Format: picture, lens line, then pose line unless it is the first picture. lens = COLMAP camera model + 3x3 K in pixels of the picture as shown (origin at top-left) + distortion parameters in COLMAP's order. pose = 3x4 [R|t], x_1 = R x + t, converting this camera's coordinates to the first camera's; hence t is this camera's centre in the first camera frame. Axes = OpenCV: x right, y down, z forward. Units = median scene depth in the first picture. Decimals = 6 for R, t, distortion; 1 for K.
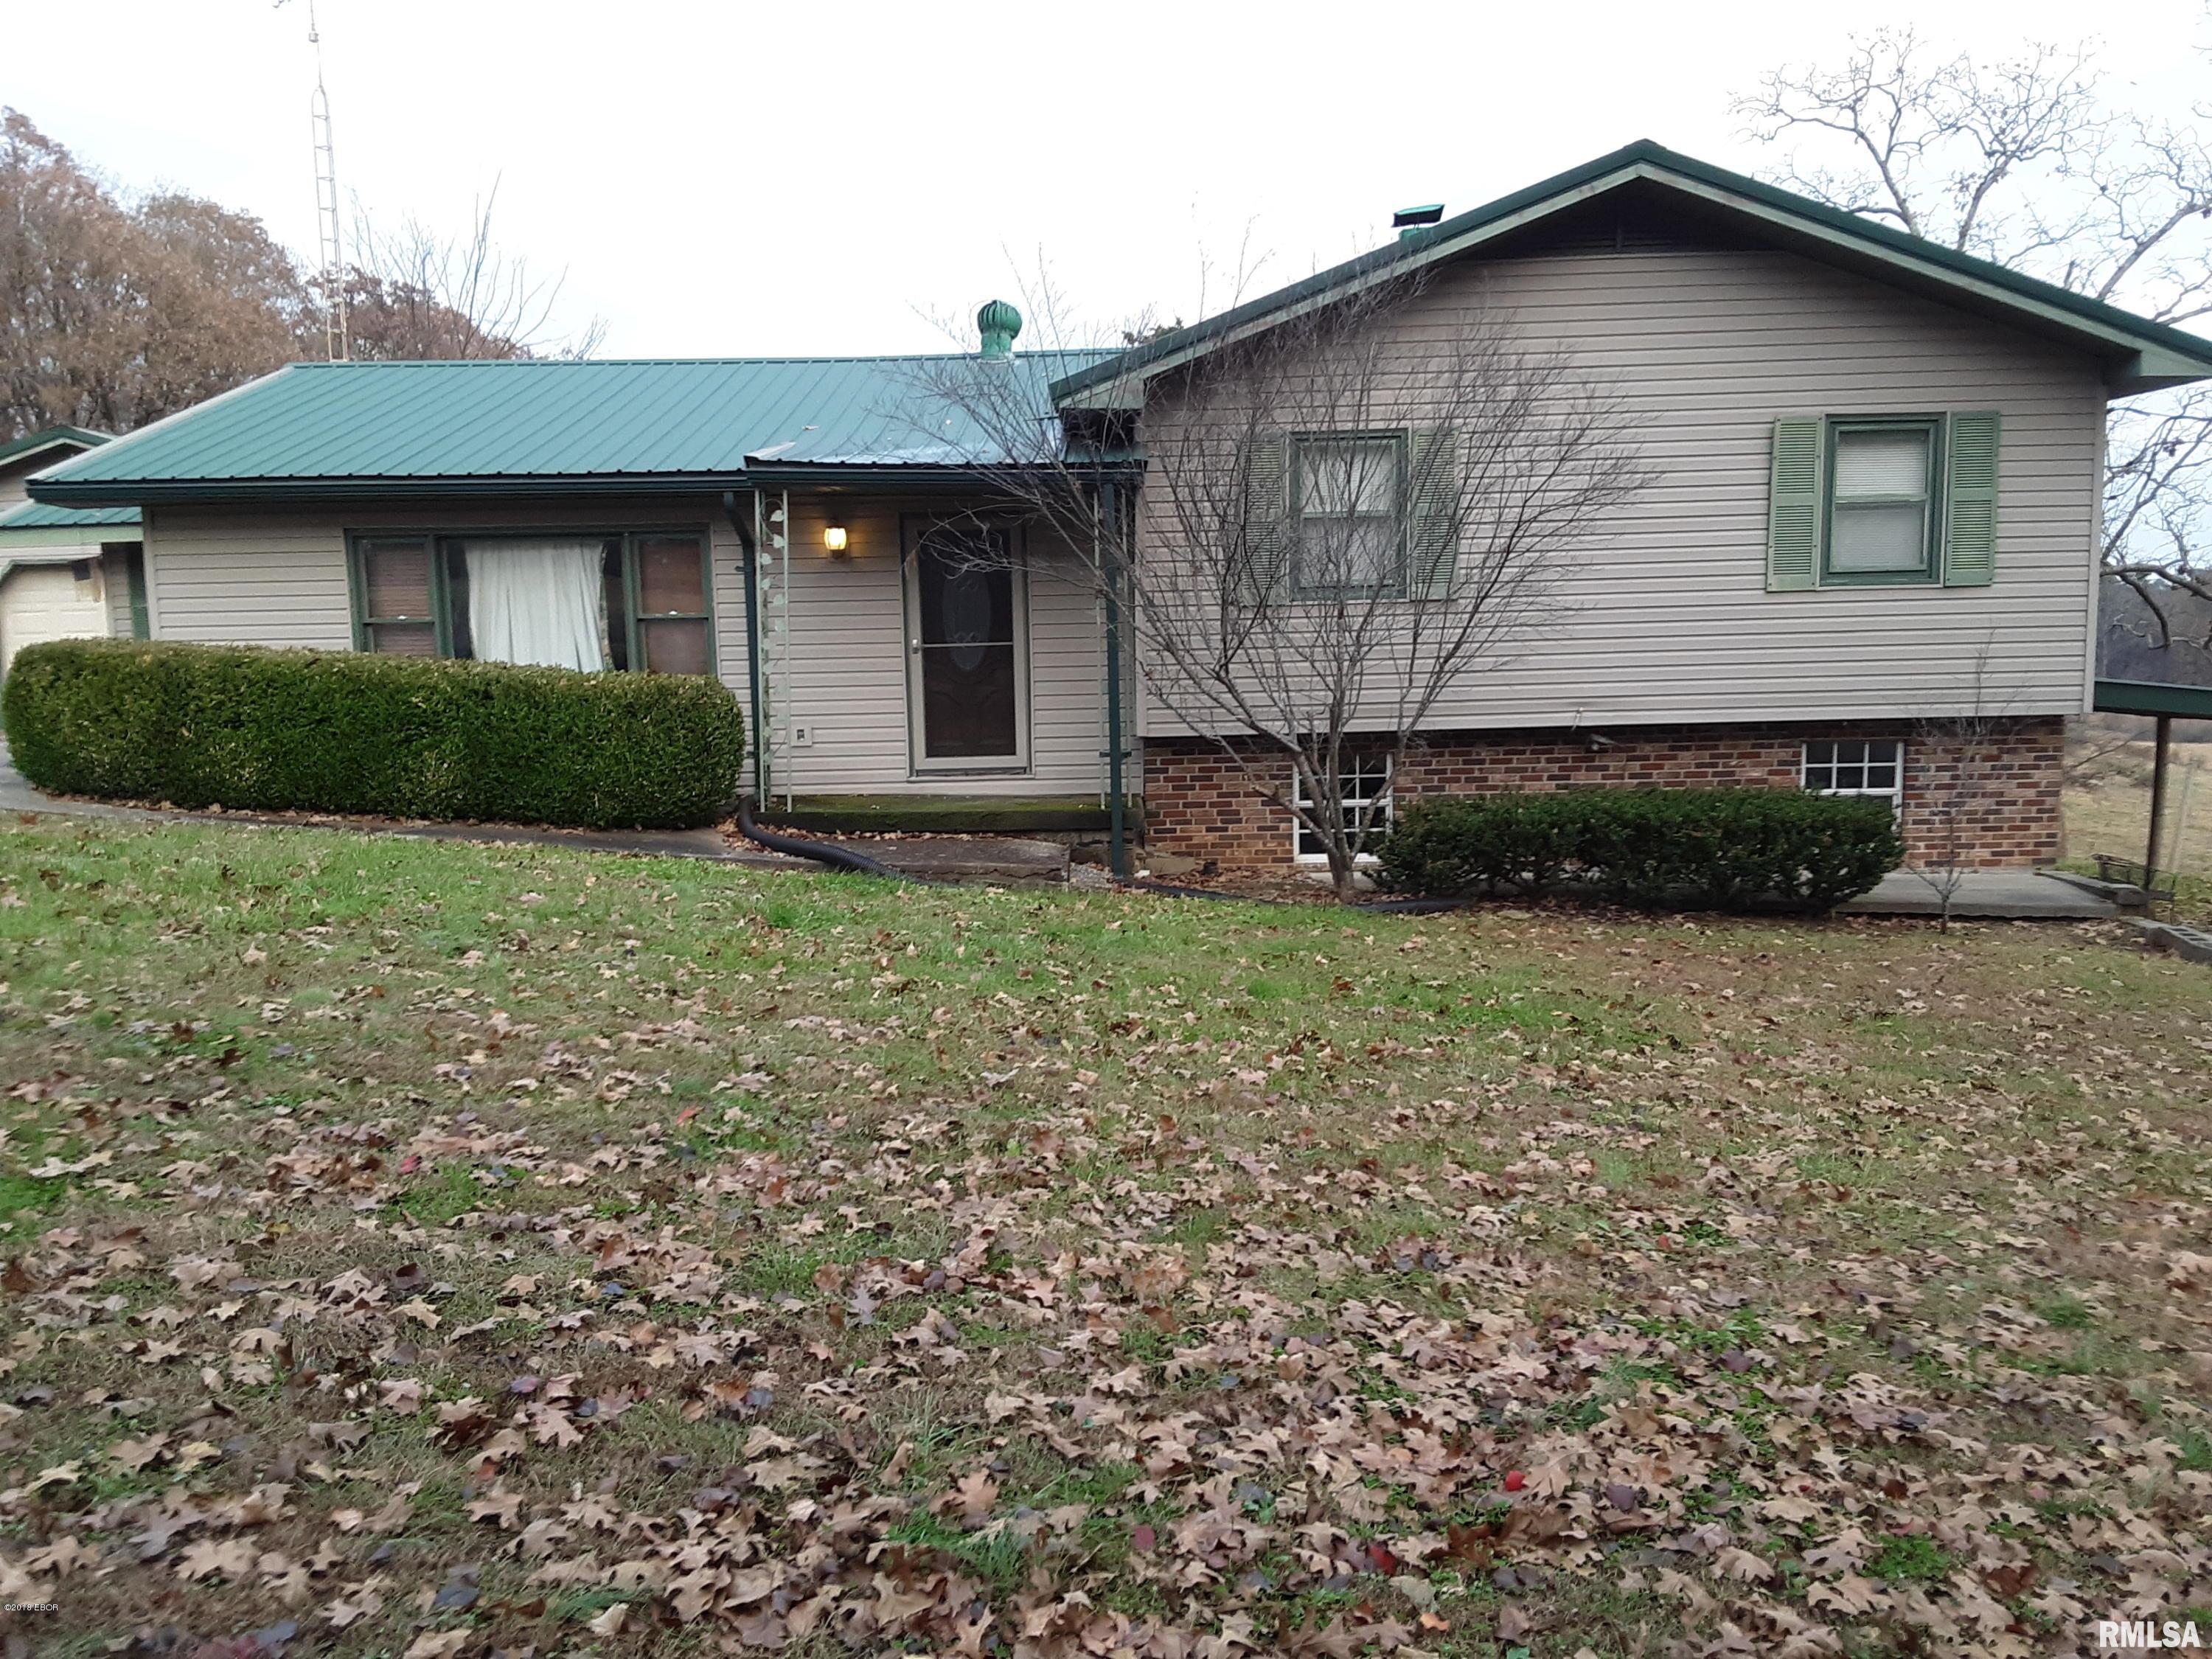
lens RADIAL K [[1772.2, 0, 1106.0], [0, 1772.2, 829.5], [0, 0, 1]] dist [0.111318, -0.168702]
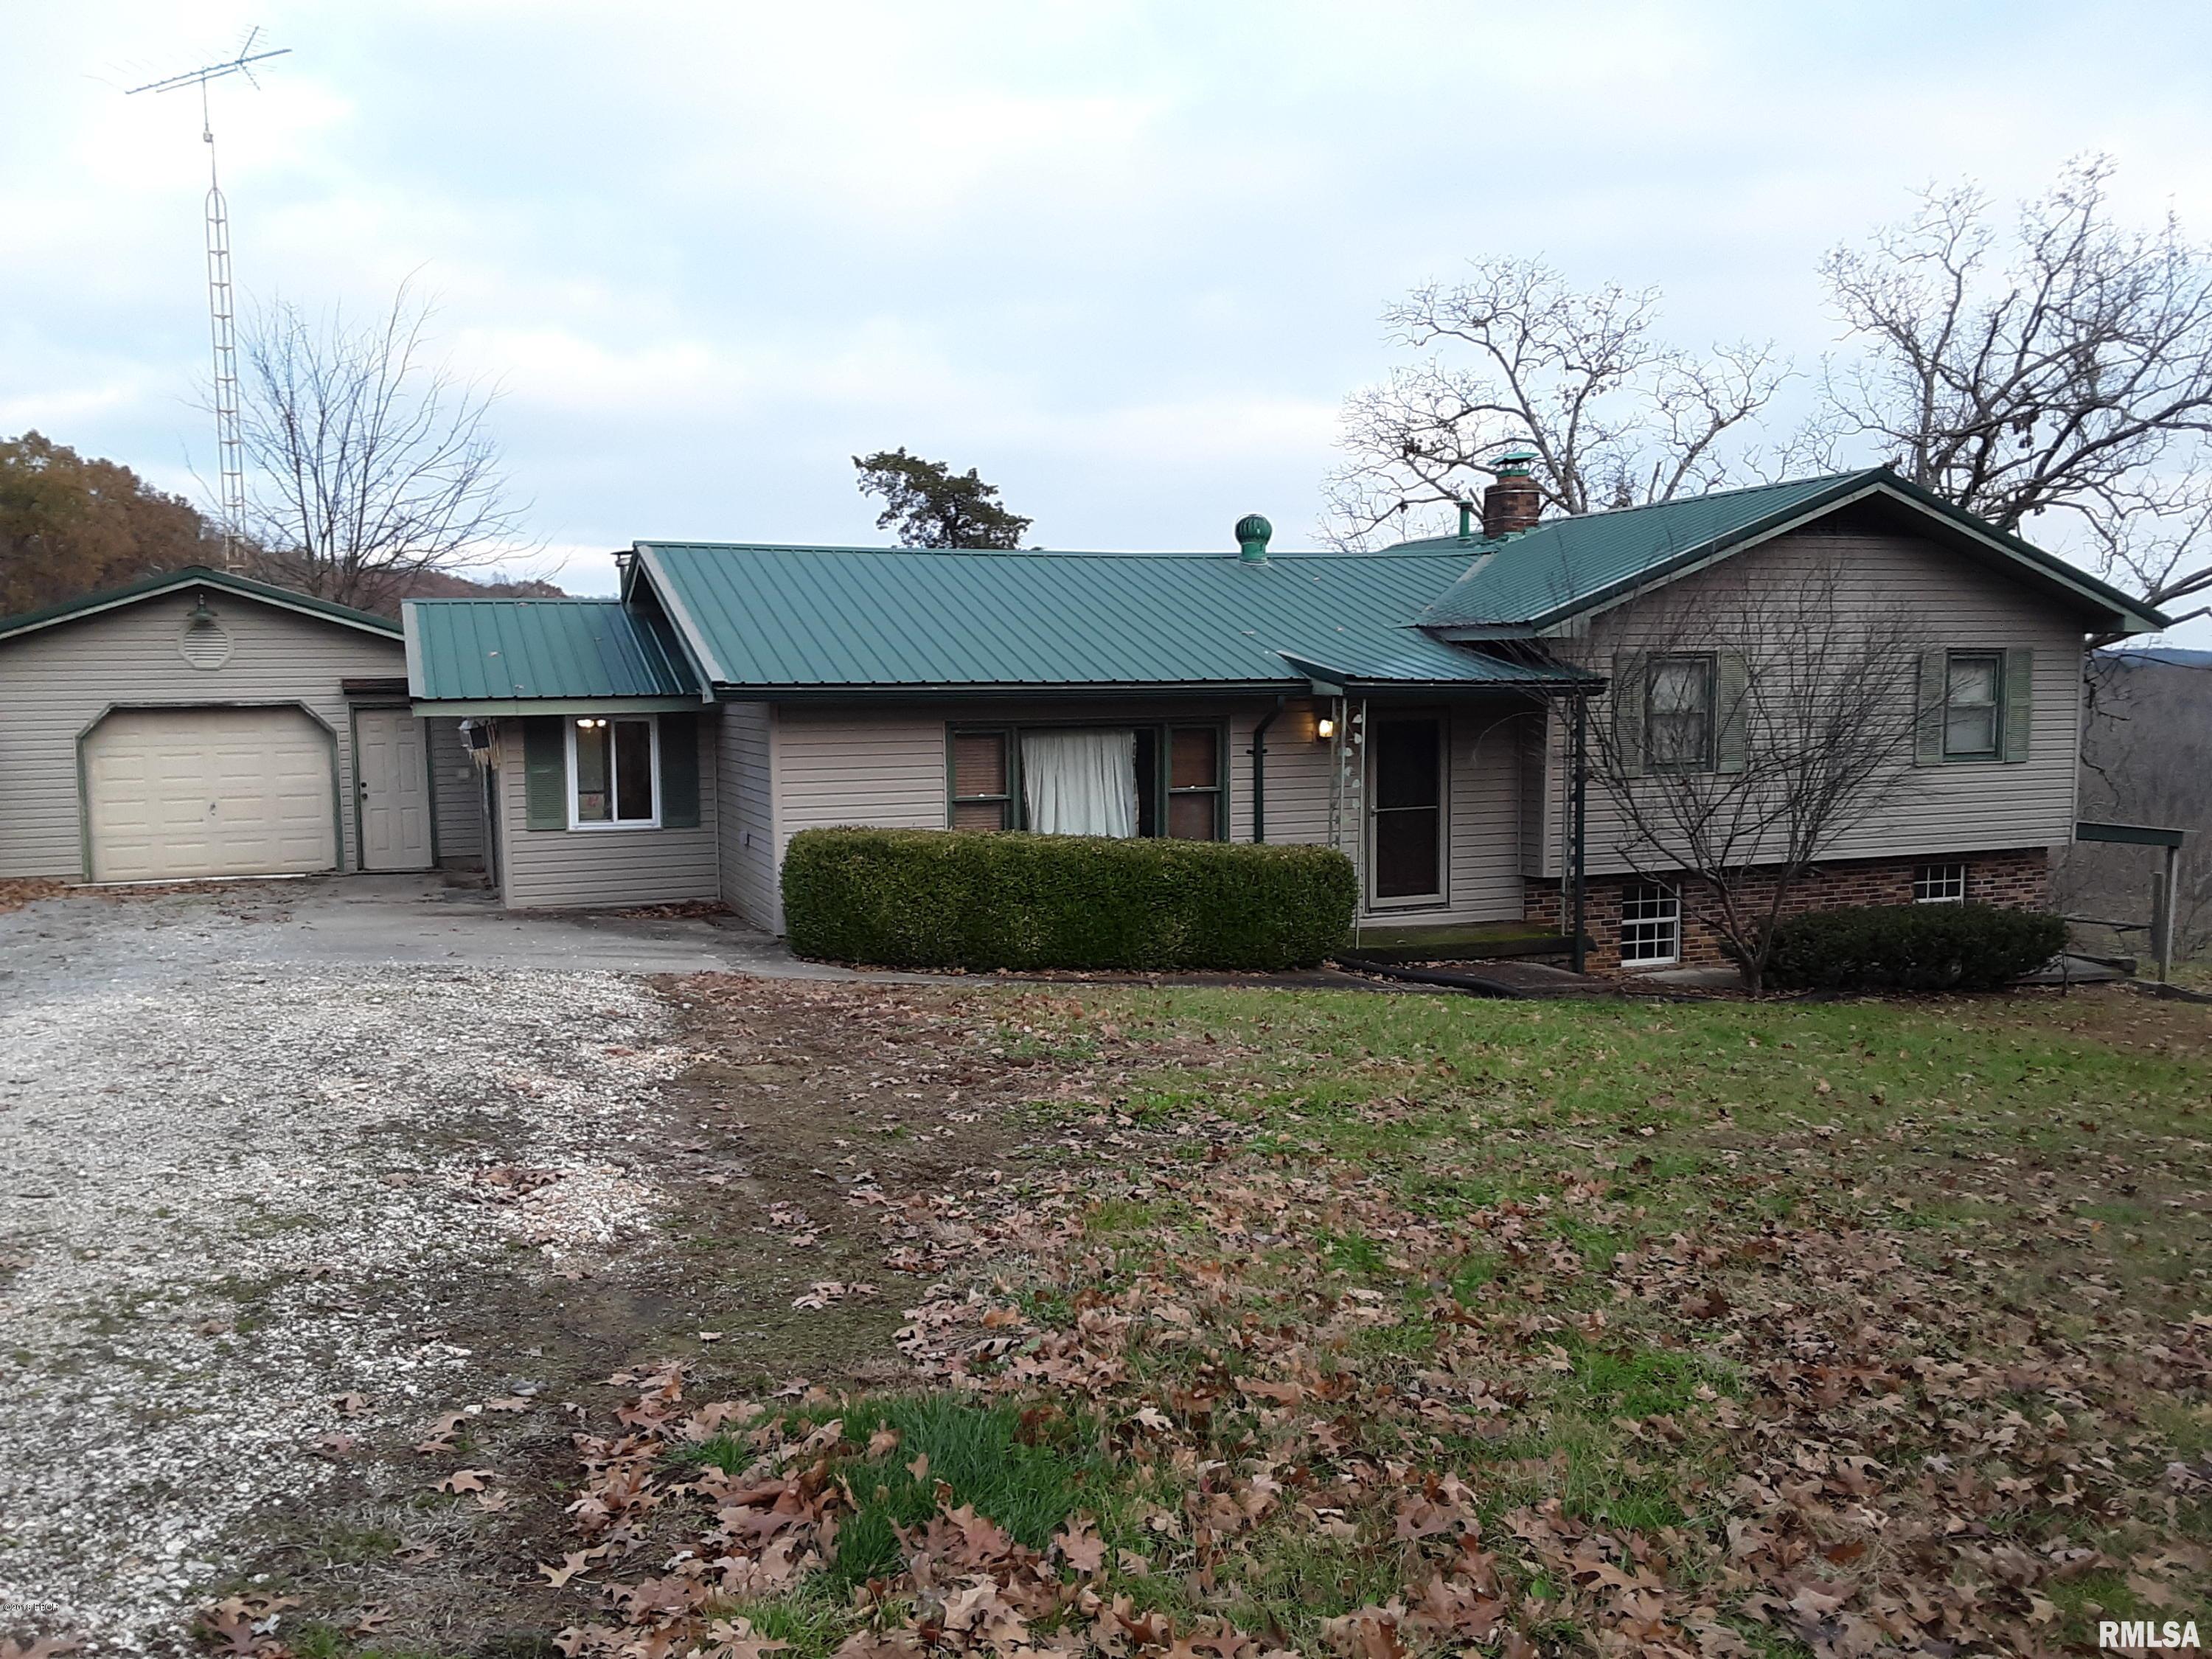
lens RADIAL K [[1772.2, 0, 1106.0], [0, 1772.2, 829.5], [0, 0, 1]] dist [0.111318, -0.168702]
pose [[0.926244, -0.022321, 0.376264, -0.759547], [0.035550, 0.998968, -0.028251, -0.060805], [-0.375245, 0.039544, 0.926082, -0.101385]]
